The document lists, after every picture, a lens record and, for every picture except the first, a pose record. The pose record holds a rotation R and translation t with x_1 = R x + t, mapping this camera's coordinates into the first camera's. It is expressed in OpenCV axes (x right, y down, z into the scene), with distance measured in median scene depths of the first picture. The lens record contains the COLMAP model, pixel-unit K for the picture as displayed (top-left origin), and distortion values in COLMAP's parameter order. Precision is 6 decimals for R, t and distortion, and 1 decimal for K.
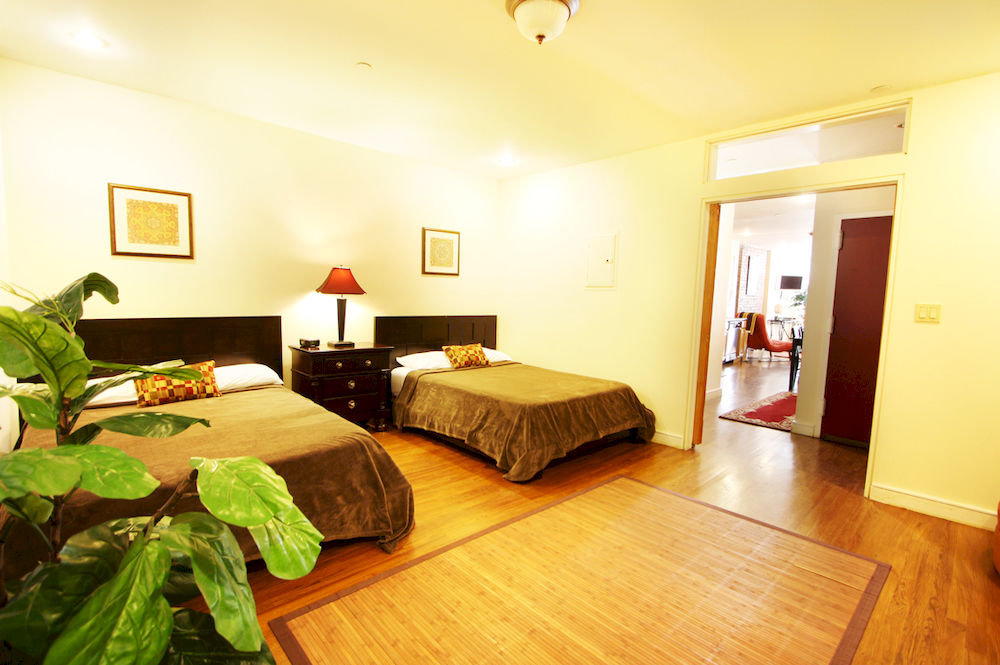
lens RADIAL K [[463.4, 0, 494.4], [0, 463.4, 335.6], [0, 0, 1]] dist [-0.018258, 0.002697]
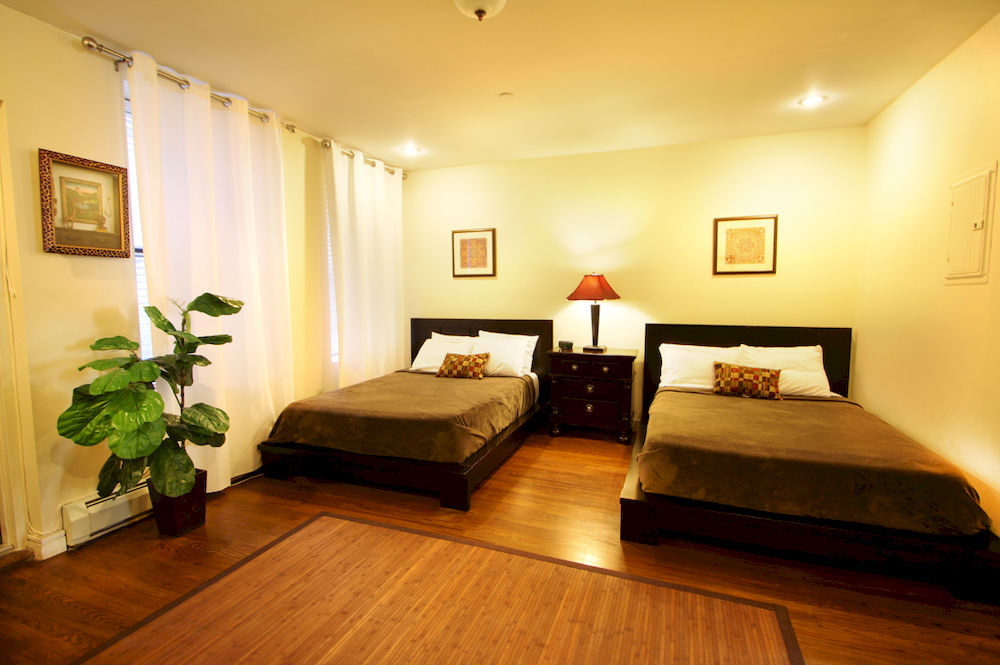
lens RADIAL K [[463.4, 0, 497.3], [0, 463.4, 333.5], [0, 0, 1]] dist [-0.018258, 0.002697]
pose [[0.454212, 0.045400, -0.889736, 0.570865], [-0.066891, 0.997620, 0.016757, -0.021302], [0.888379, 0.051904, 0.456168, 0.391016]]
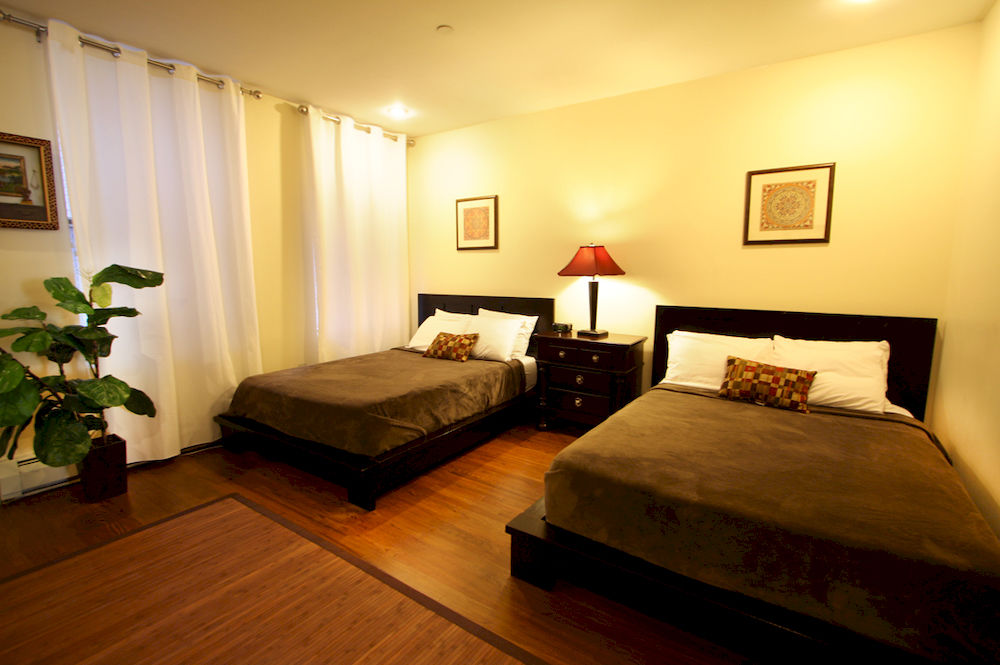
lens RADIAL K [[463.4, 0, 497.5], [0, 463.4, 331.9], [0, 0, 1]] dist [-0.018258, 0.002697]
pose [[0.236459, 0.099452, -0.966538, 0.555451], [-0.086984, 0.992920, 0.080886, -0.046709], [0.967740, 0.064947, 0.243436, 0.715975]]
